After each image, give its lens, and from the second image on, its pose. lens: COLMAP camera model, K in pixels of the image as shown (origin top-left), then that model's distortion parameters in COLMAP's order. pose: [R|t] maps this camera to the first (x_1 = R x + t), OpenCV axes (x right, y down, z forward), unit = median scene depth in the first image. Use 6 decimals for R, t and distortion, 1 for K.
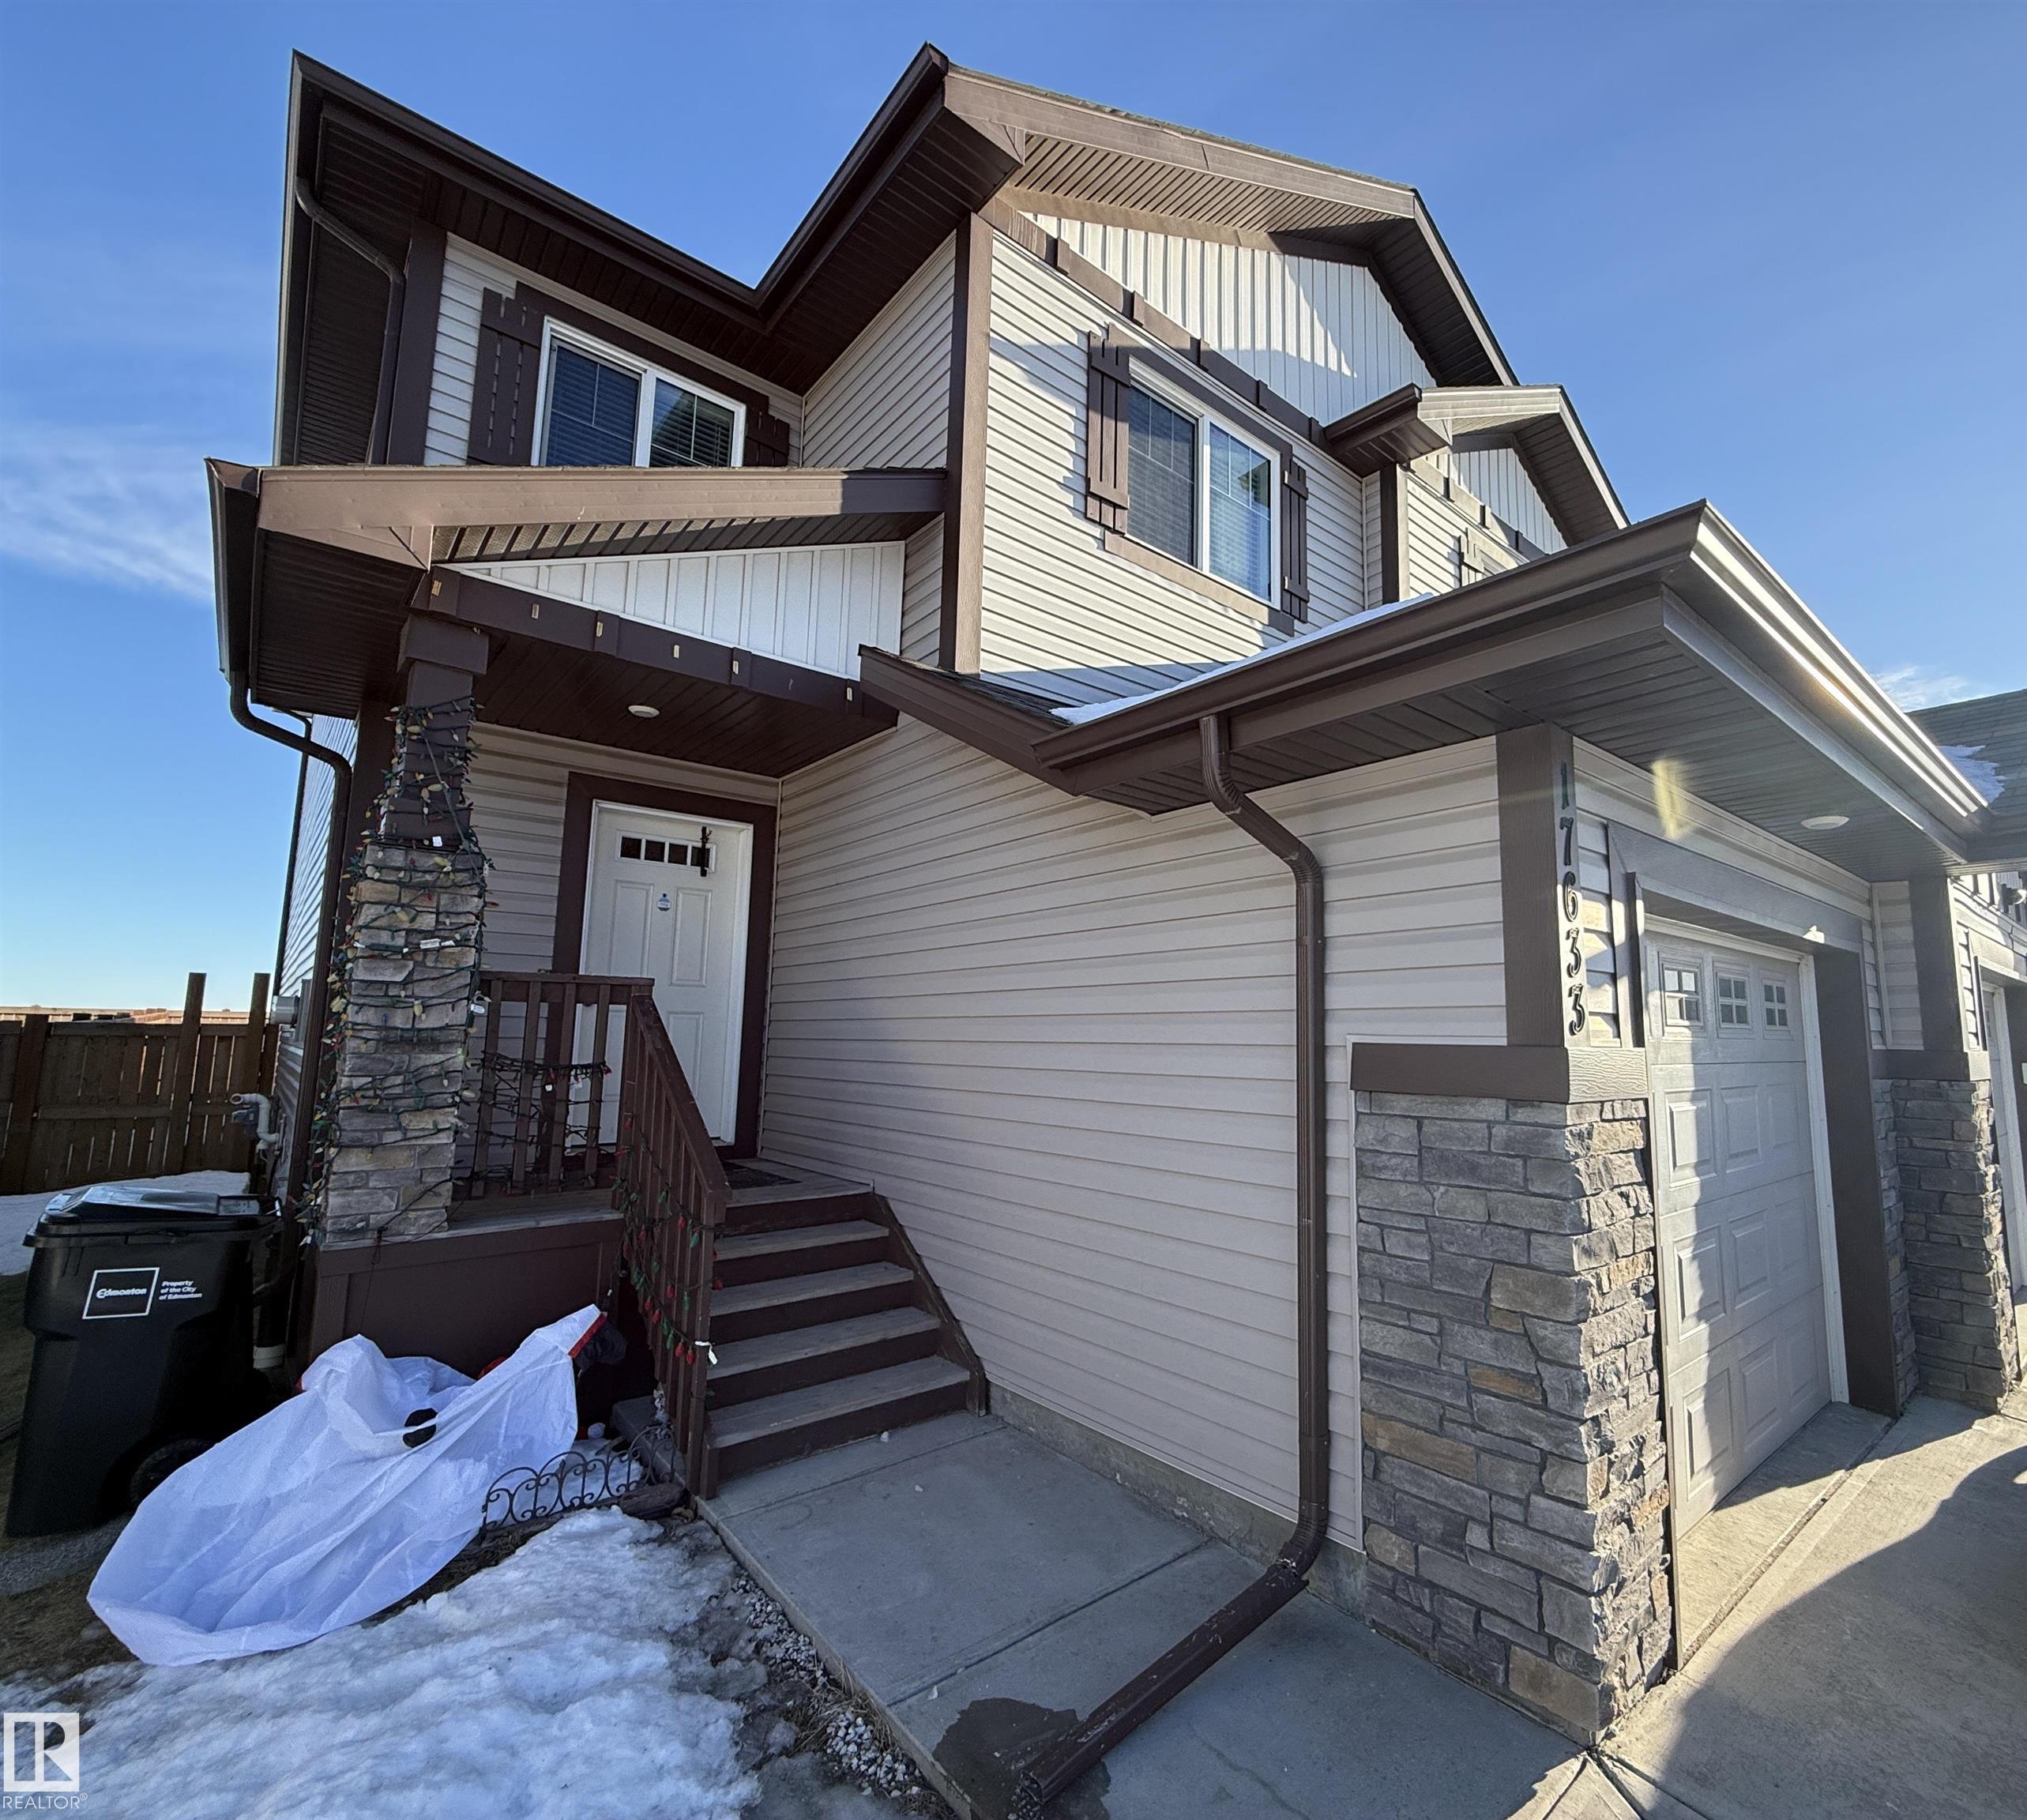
lens RADIAL K [[973.7, 0, 1126.4], [0, 973.7, 920.9], [0, 0, 1]] dist [0.001354, -0.000114]
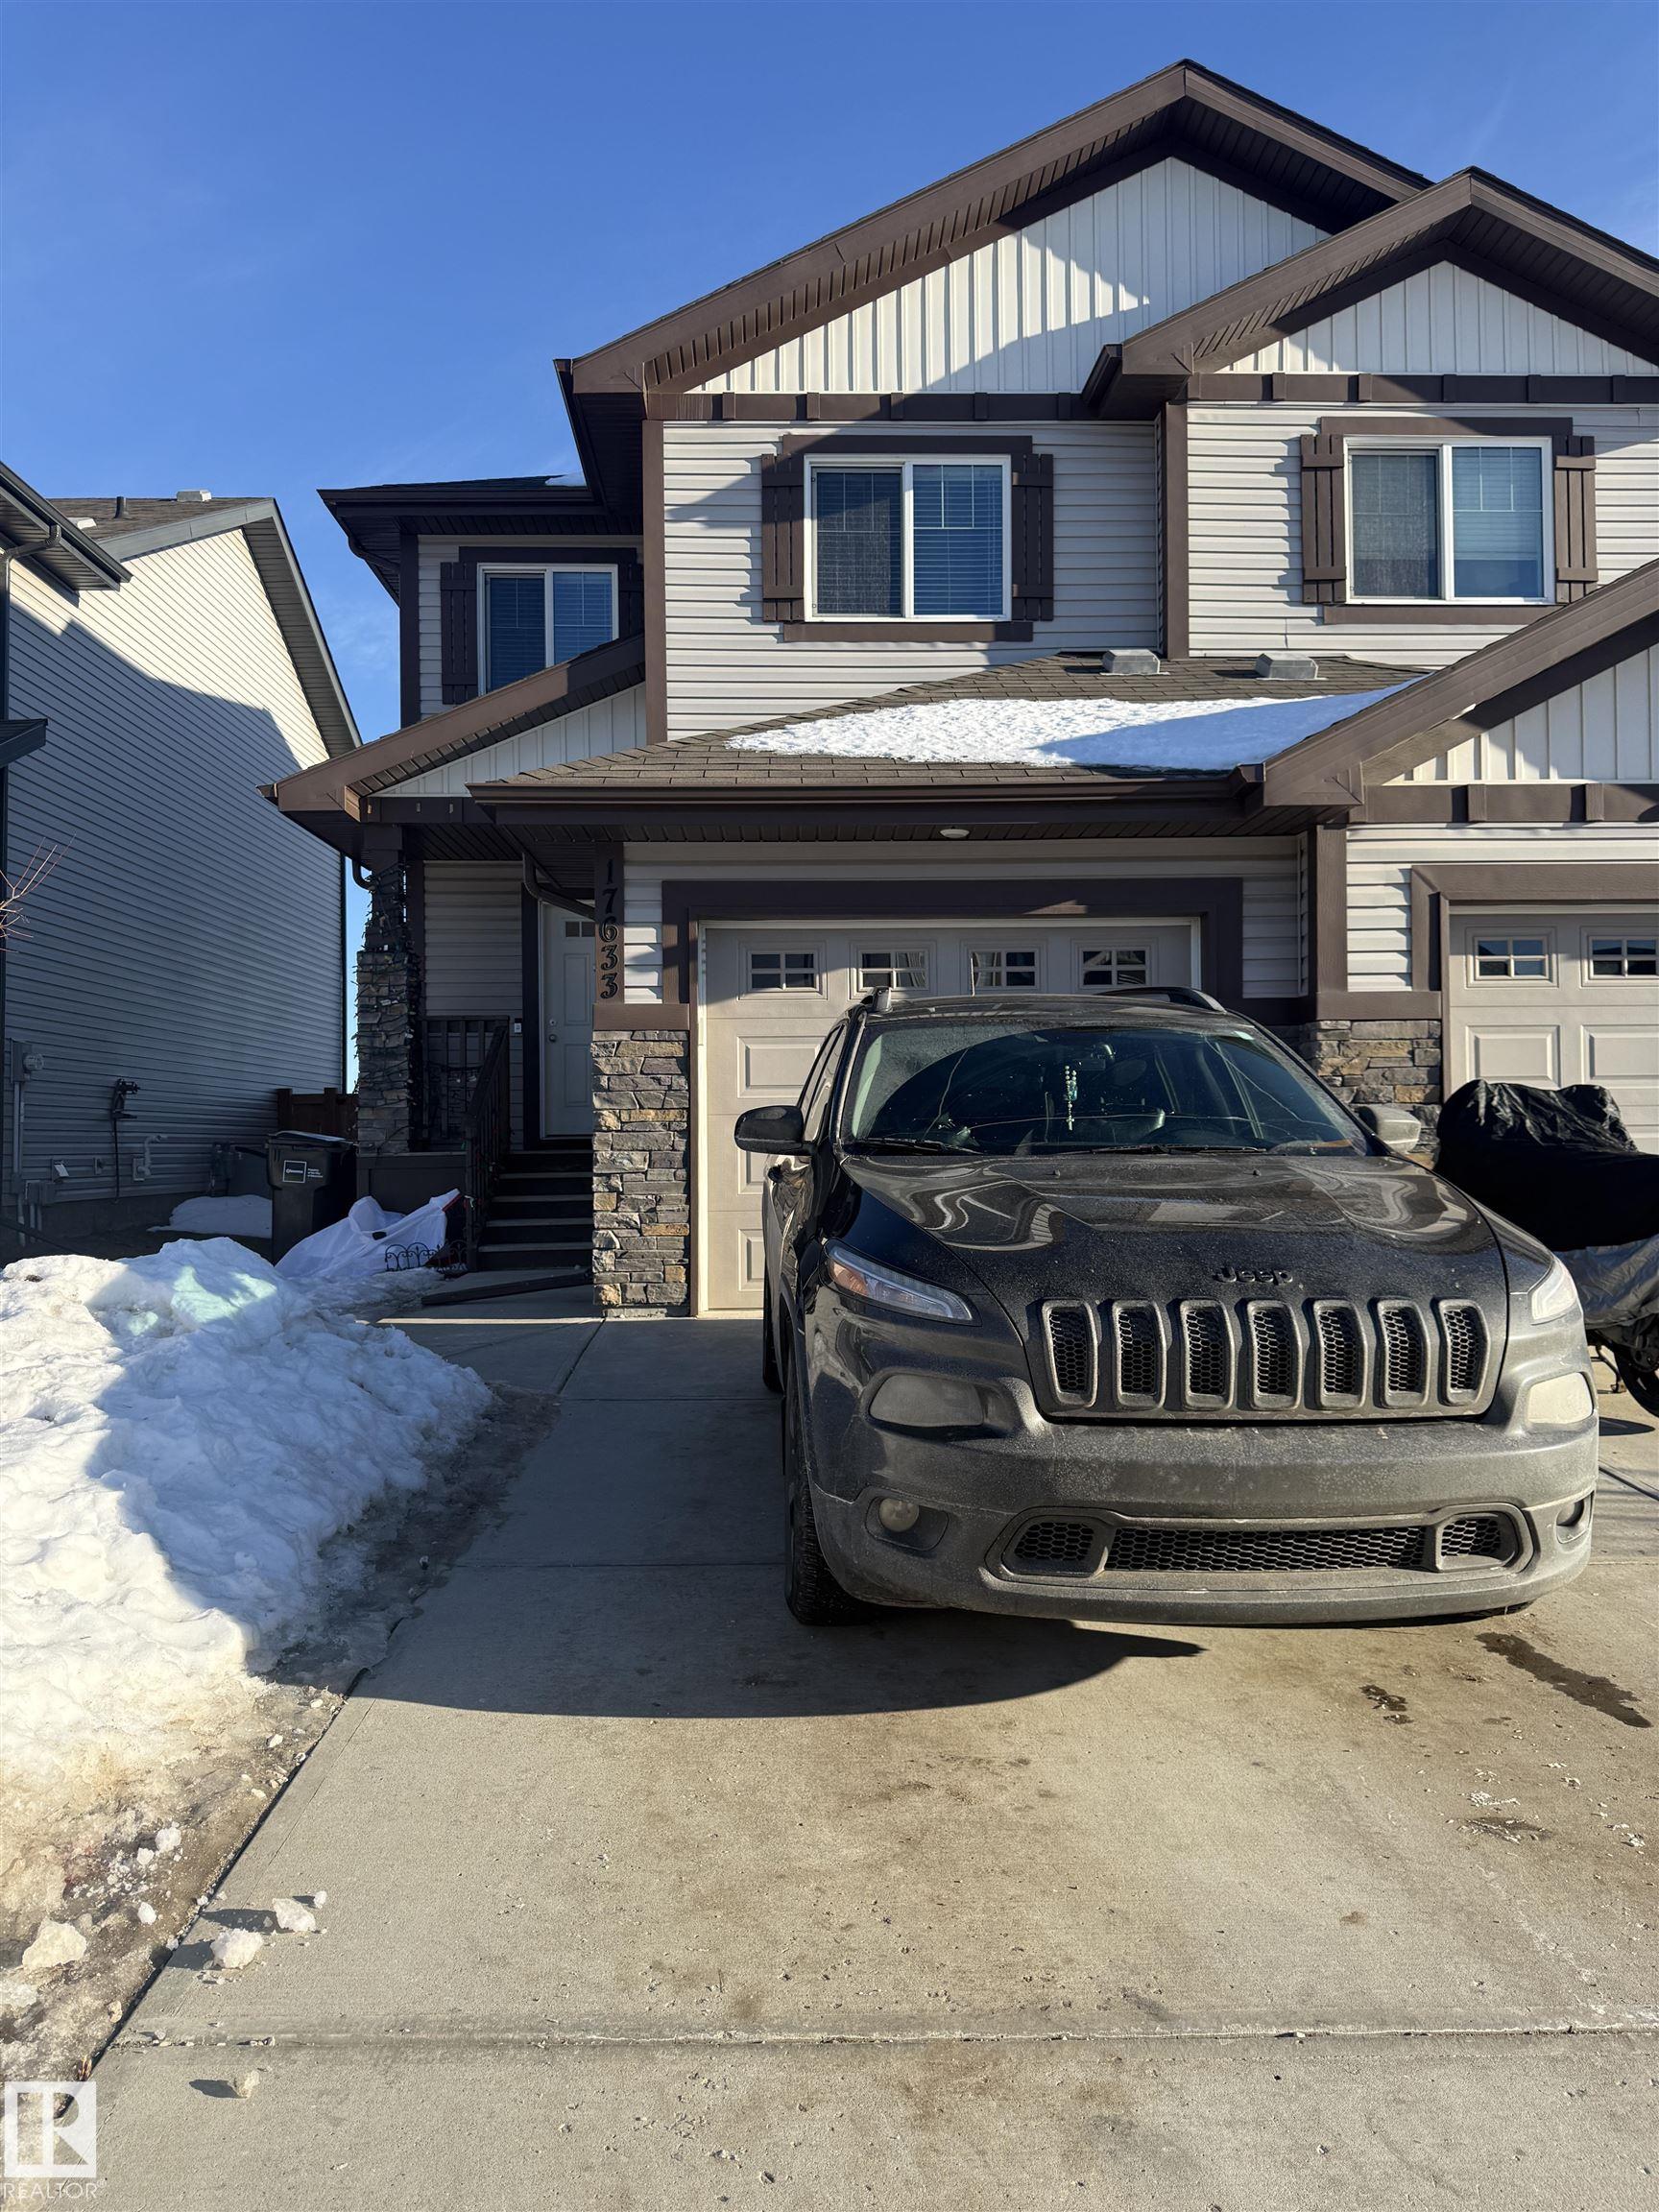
lens RADIAL K [[1533.0, 0, 833.9], [0, 1533.0, 1134.9], [0, 0, 1]] dist [-0.001759, -0.006488]
pose [[0.770254, -0.025485, -0.637227, 1.525898], [0.102826, 0.991091, 0.084654, 0.095679], [0.629392, -0.130729, 0.766012, -0.632751]]
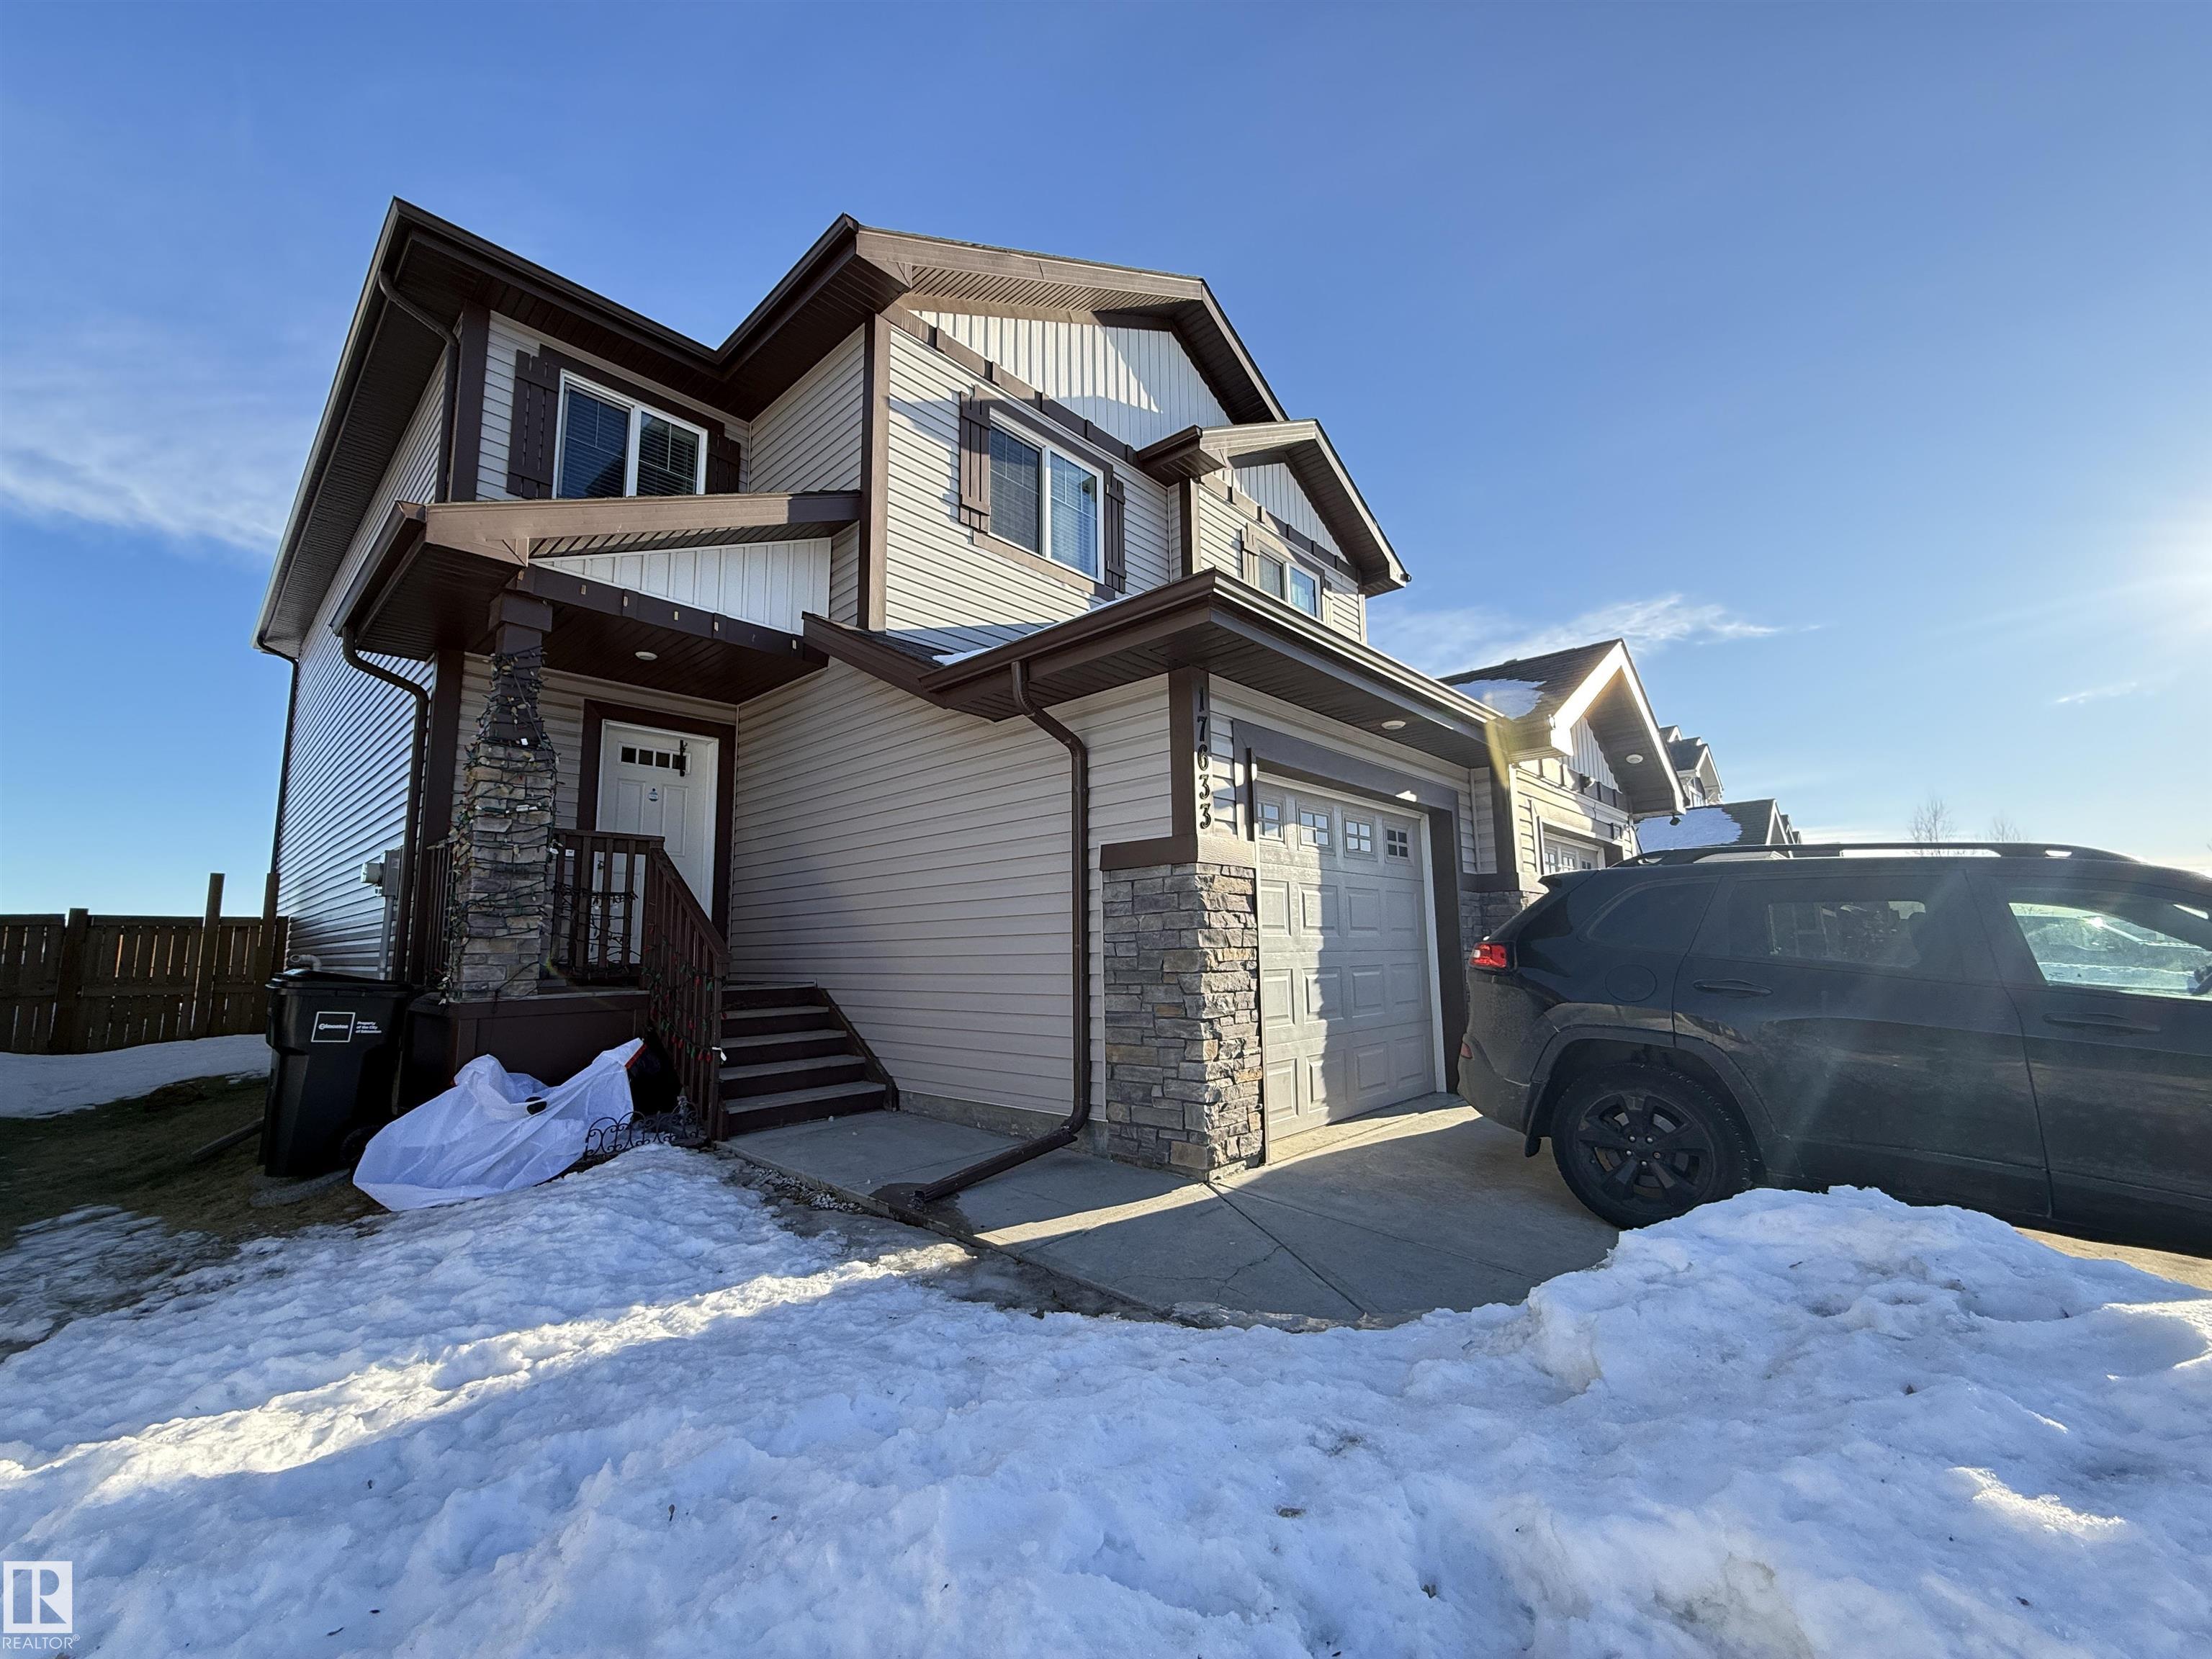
lens RADIAL K [[881.3, 0, 1103.5], [0, 881.3, 838.1], [0, 0, 1]] dist [0.001269, 0.000118]
pose [[0.995969, -0.014817, 0.088466, 0.058810], [0.015320, 0.999870, -0.005011, 0.075604], [-0.088380, 0.006346, 0.996067, -0.380514]]
